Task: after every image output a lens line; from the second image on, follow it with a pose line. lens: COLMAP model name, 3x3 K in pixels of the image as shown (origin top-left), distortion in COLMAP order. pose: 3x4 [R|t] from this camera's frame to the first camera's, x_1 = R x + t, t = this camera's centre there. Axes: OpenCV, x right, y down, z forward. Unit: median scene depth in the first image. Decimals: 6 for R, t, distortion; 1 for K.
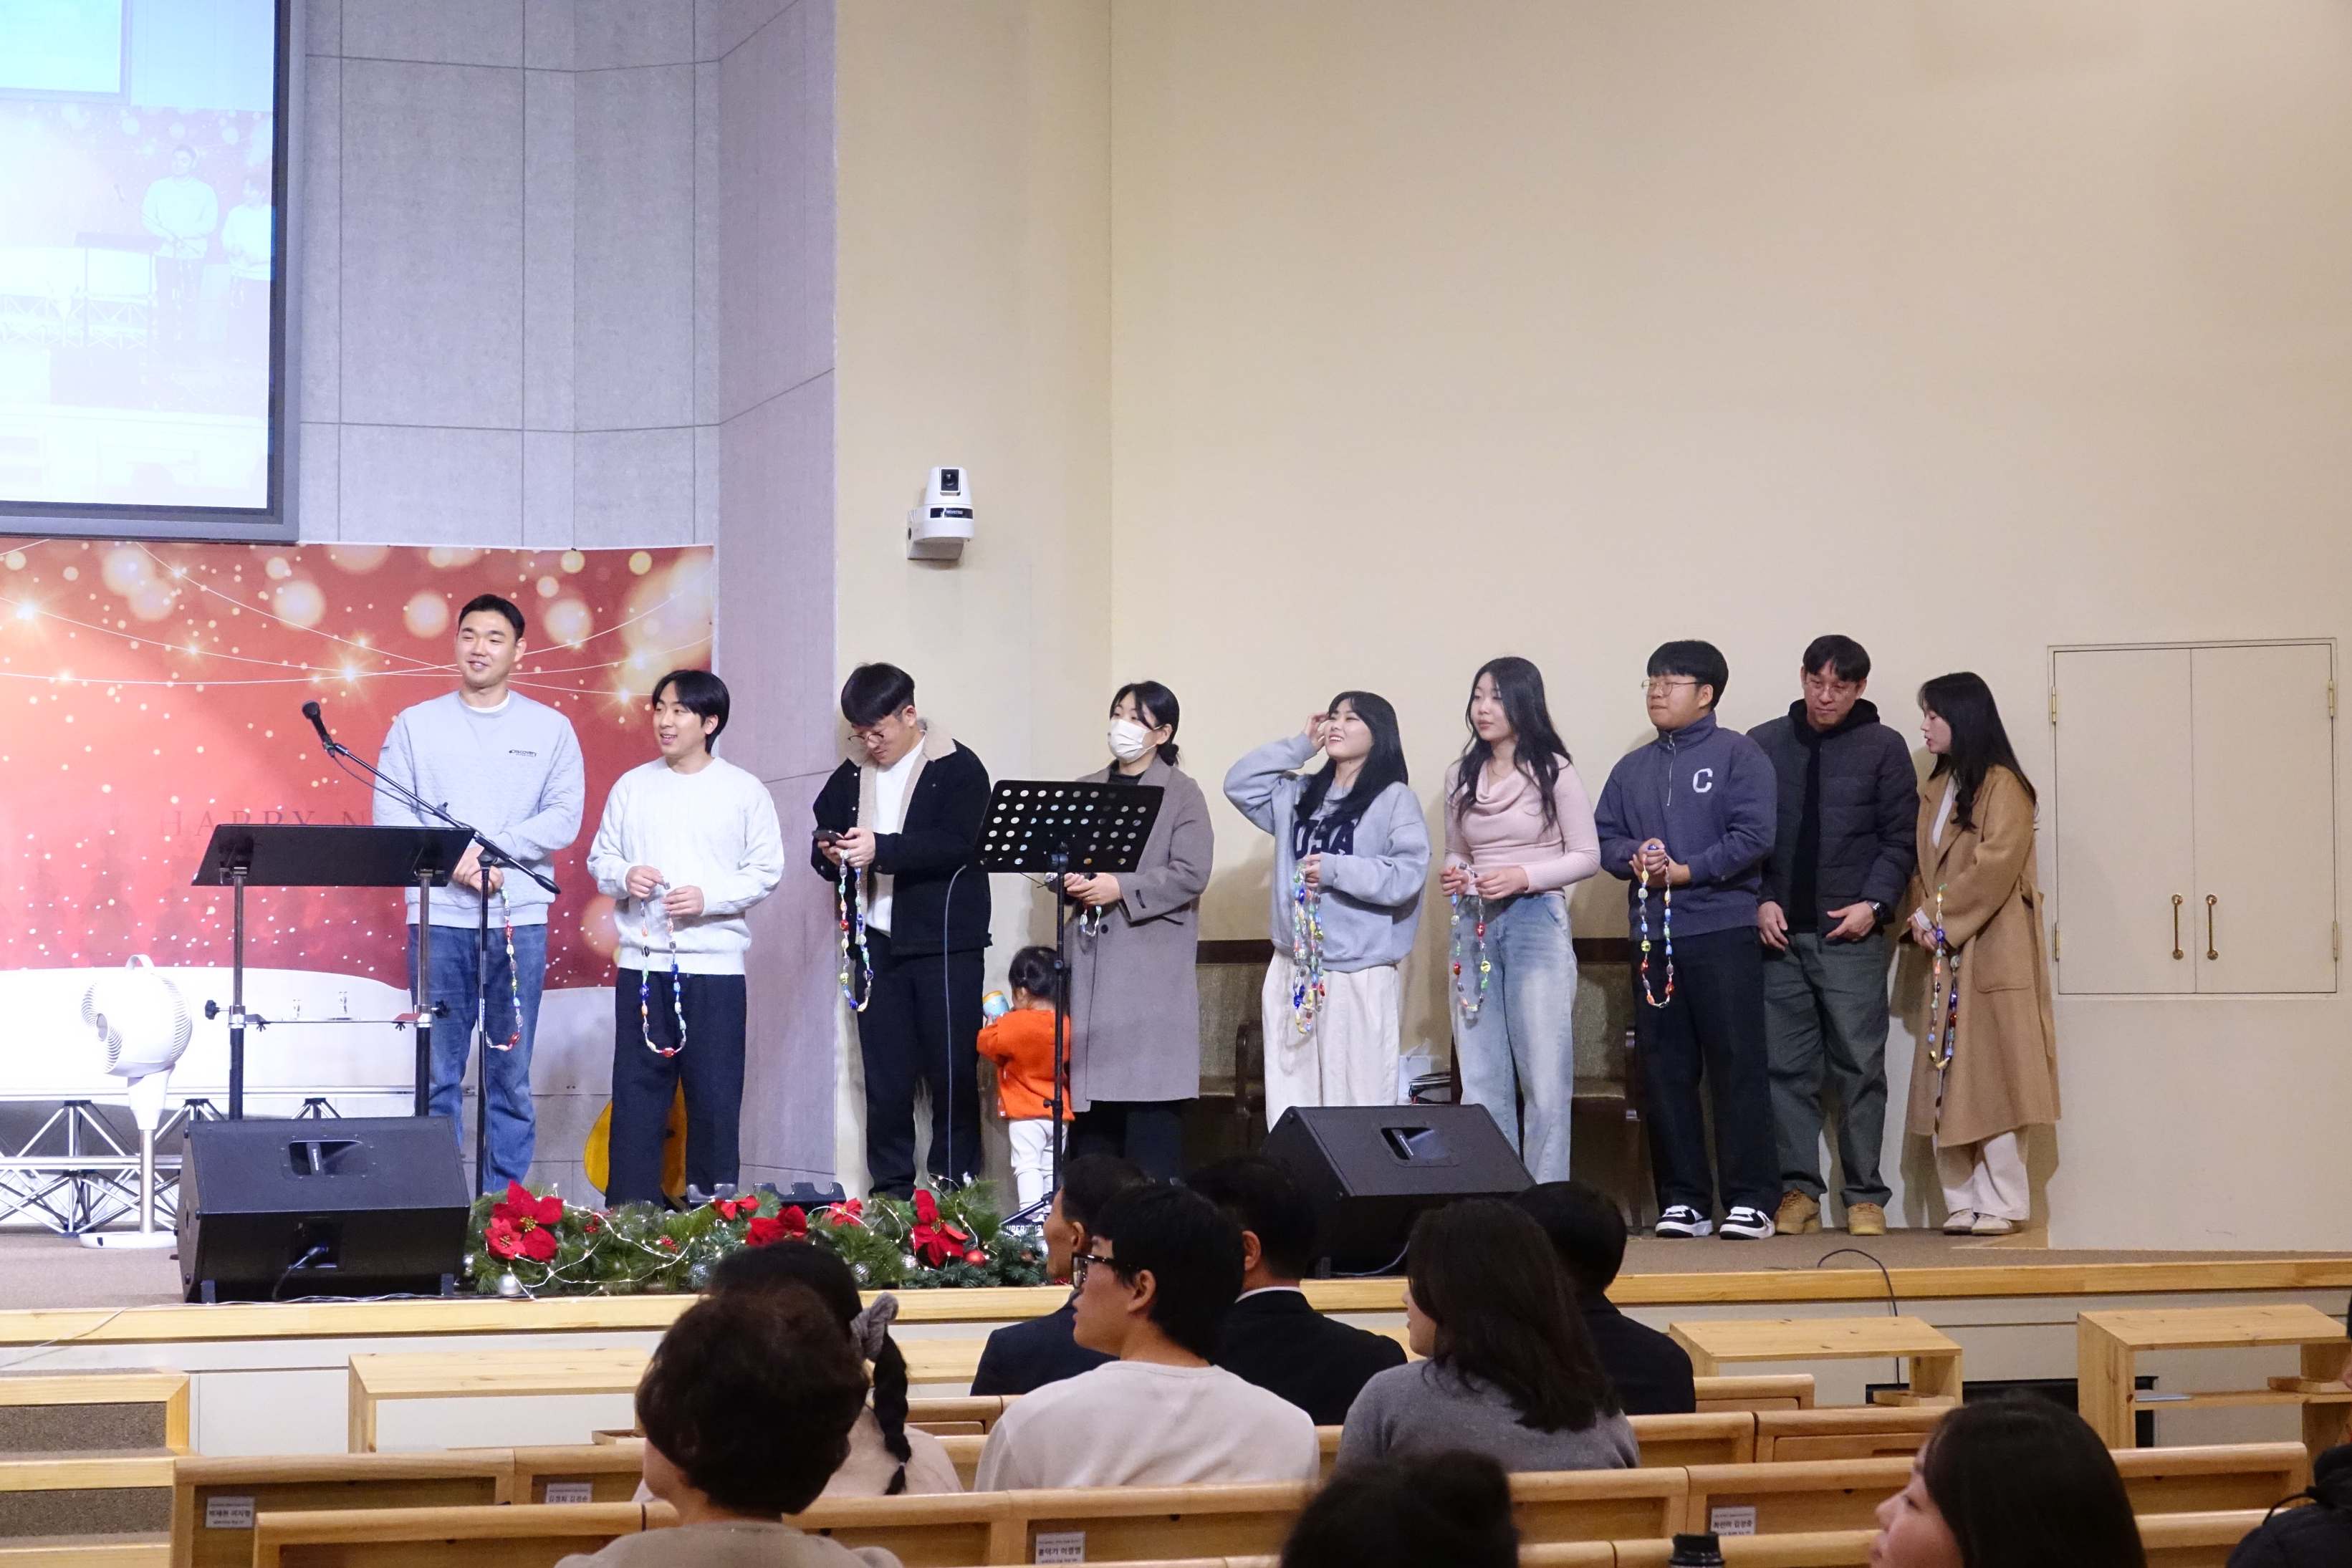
lens RADIAL K [[5018.2, 0, 1176.2], [0, 5018.2, 782.2], [0, 0, 1]] dist [-0.007212, 0.000000]
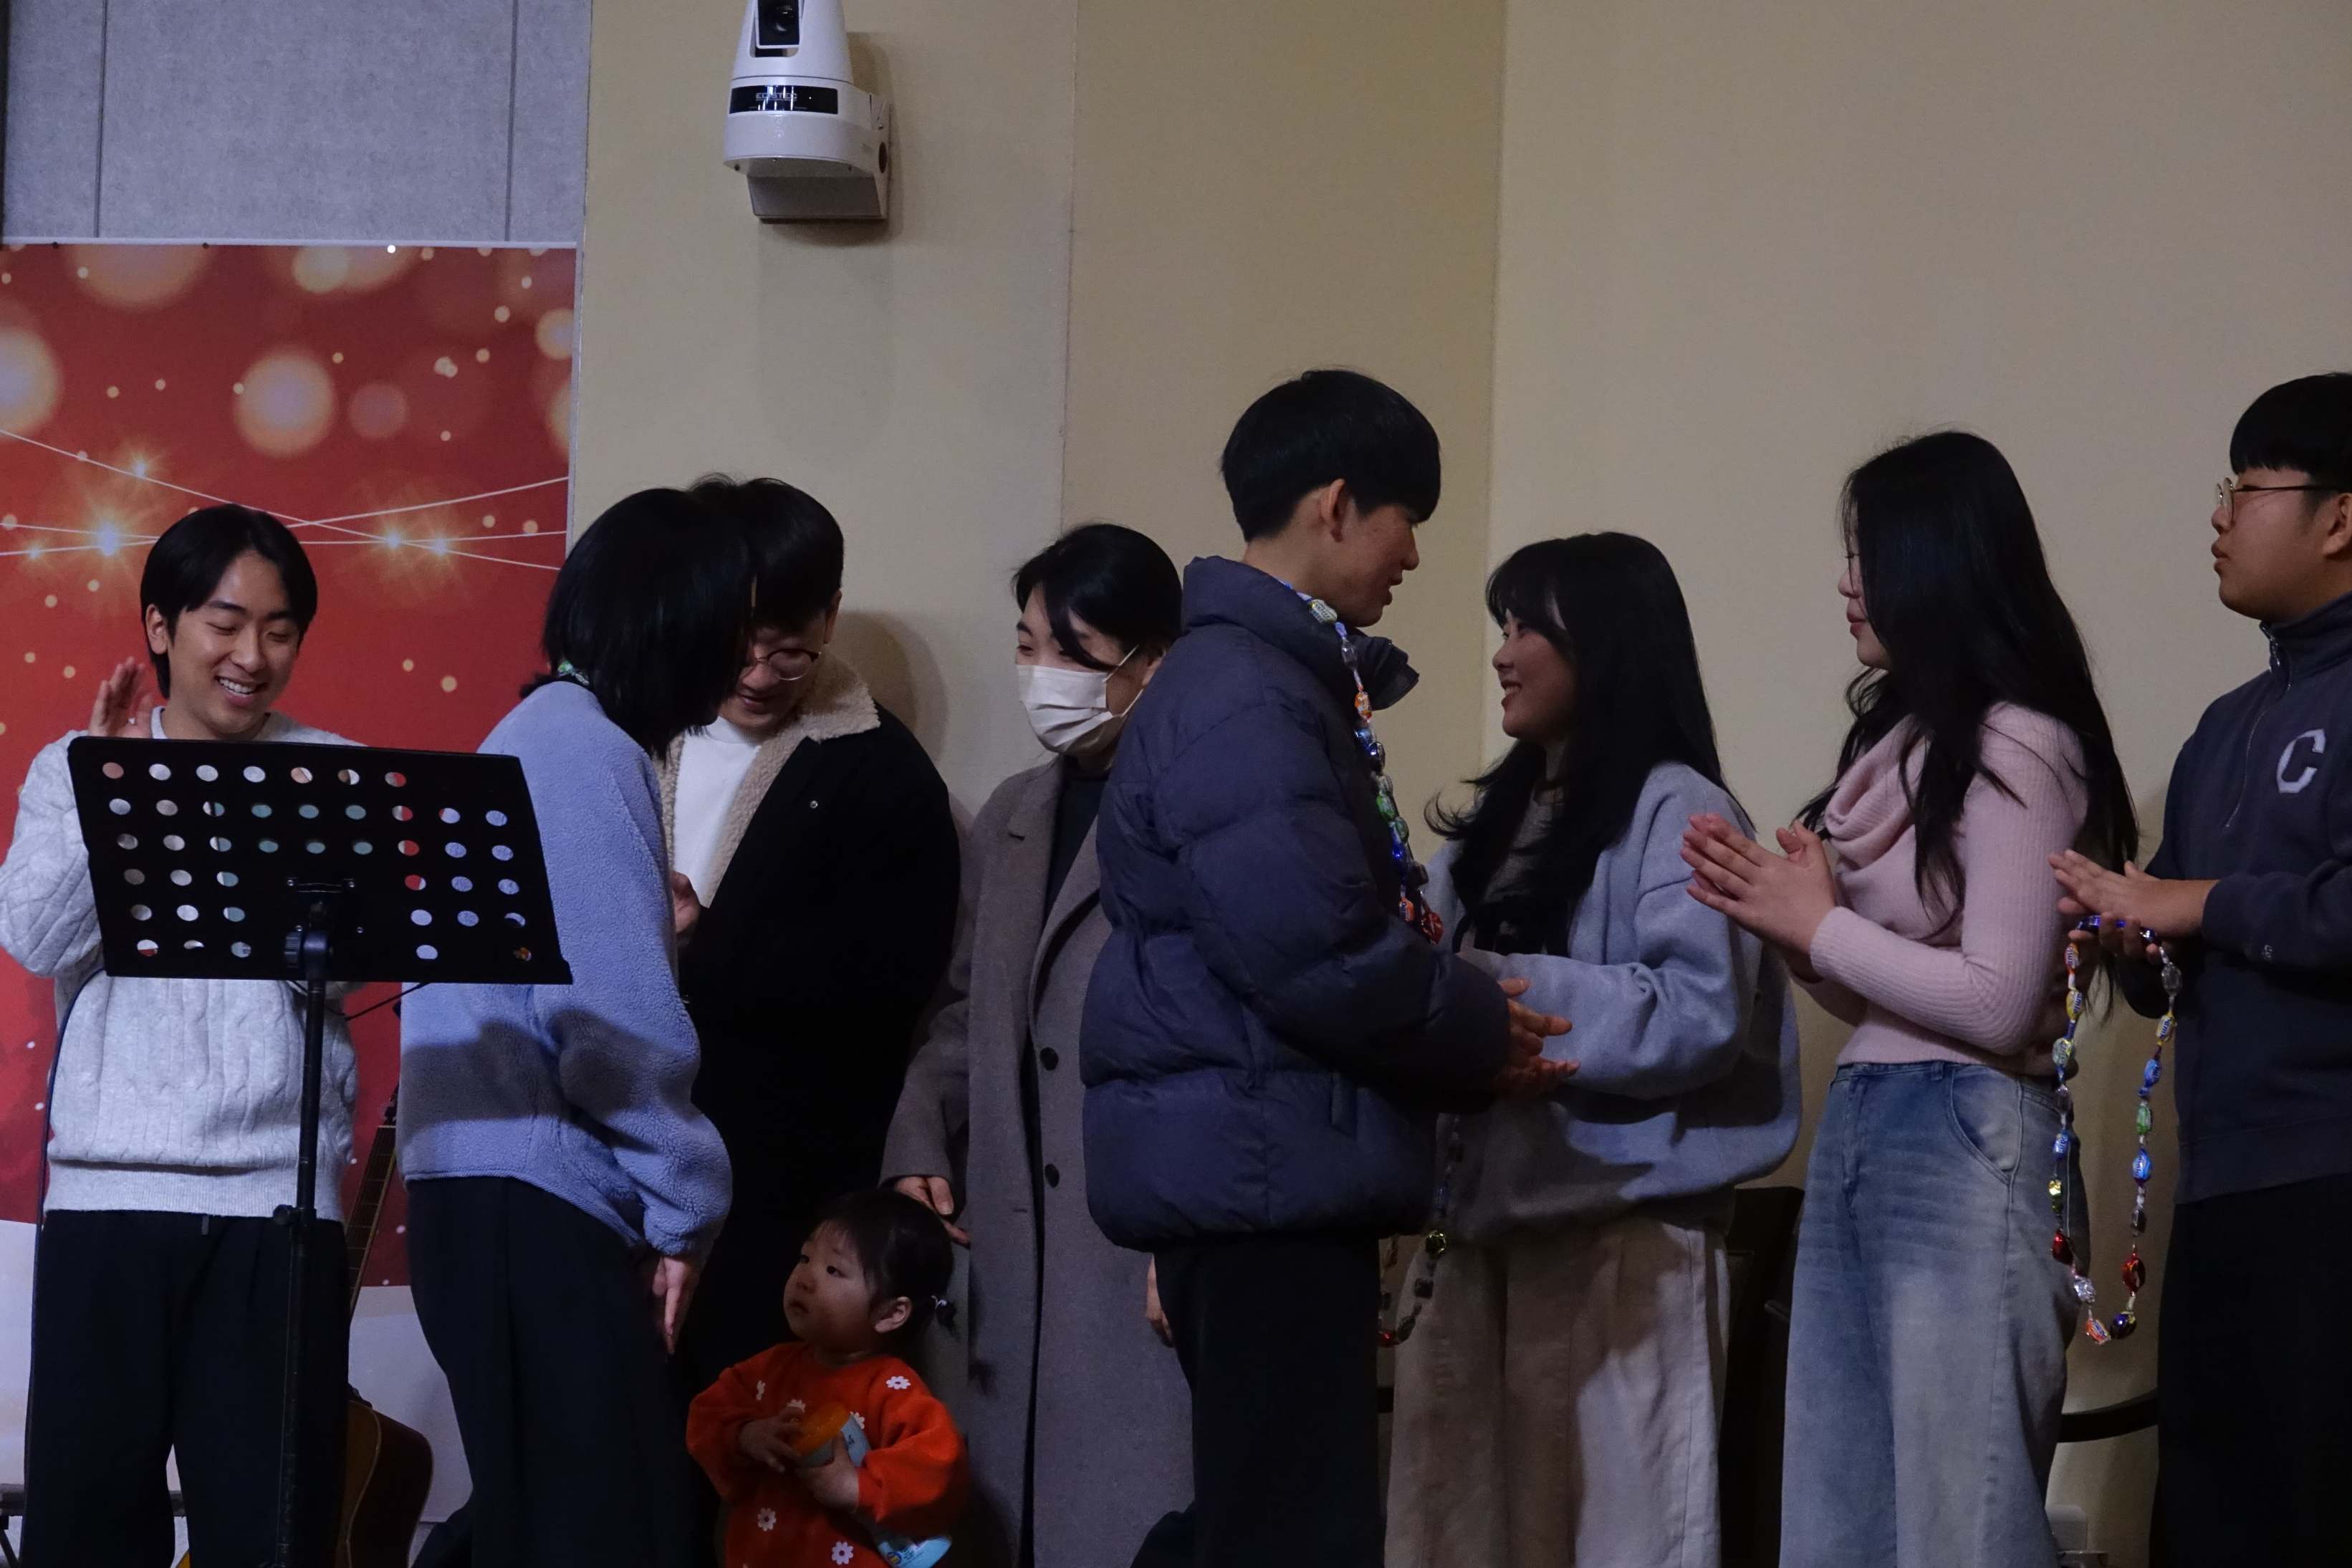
lens RADIAL K [[9673.1, 0, 1175.9], [0, 9673.1, 784.8], [0, 0, 1]] dist [0.063158, 0.000000]
pose [[0.863345, 0.001317, -0.504612, 0.340532], [-0.009545, 0.999860, -0.013722, 0.010403], [0.504524, 0.016664, 0.863237, 0.319999]]
